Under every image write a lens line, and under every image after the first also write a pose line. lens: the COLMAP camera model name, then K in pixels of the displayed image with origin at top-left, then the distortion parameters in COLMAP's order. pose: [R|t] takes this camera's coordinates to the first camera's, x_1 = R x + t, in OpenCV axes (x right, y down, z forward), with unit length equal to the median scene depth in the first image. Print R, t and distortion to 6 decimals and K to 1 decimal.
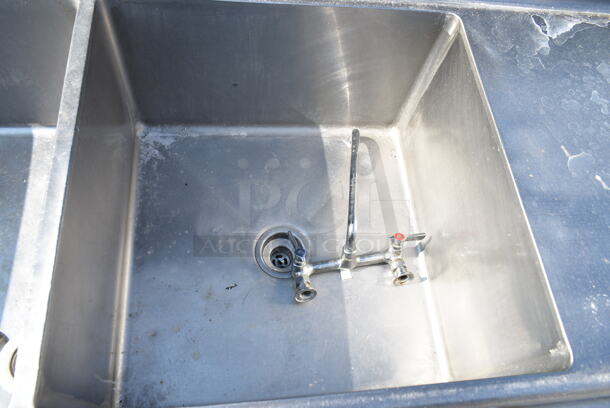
lens RADIAL K [[462.3, 0, 307.2], [0, 462.3, 204.2], [0, 0, 1]] dist [-0.023001, 0.012067]
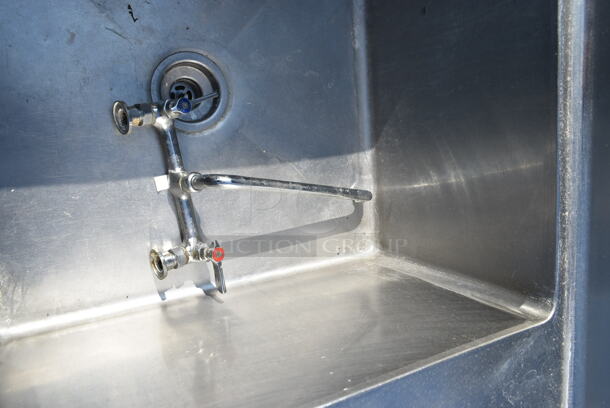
lens RADIAL K [[462.3, 0, 306.7], [0, 462.3, 202.2], [0, 0, 1]] dist [-0.023001, 0.012067]
pose [[0.053216, 0.998448, -0.016424, 0.139209], [-0.998496, 0.052987, -0.014107, -0.054911], [-0.013215, 0.017150, 0.999766, 0.308424]]
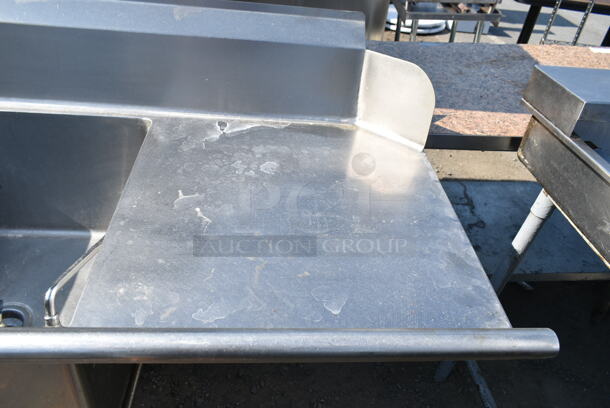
lens RADIAL K [[462.3, 0, 304.0], [0, 462.3, 203.8], [0, 0, 1]] dist [-0.023001, 0.012067]
pose [[0.999005, -0.024943, -0.036983, 0.700426], [0.005559, 0.892214, -0.451579, 0.339233], [0.044260, 0.450924, 0.891465, -0.024888]]
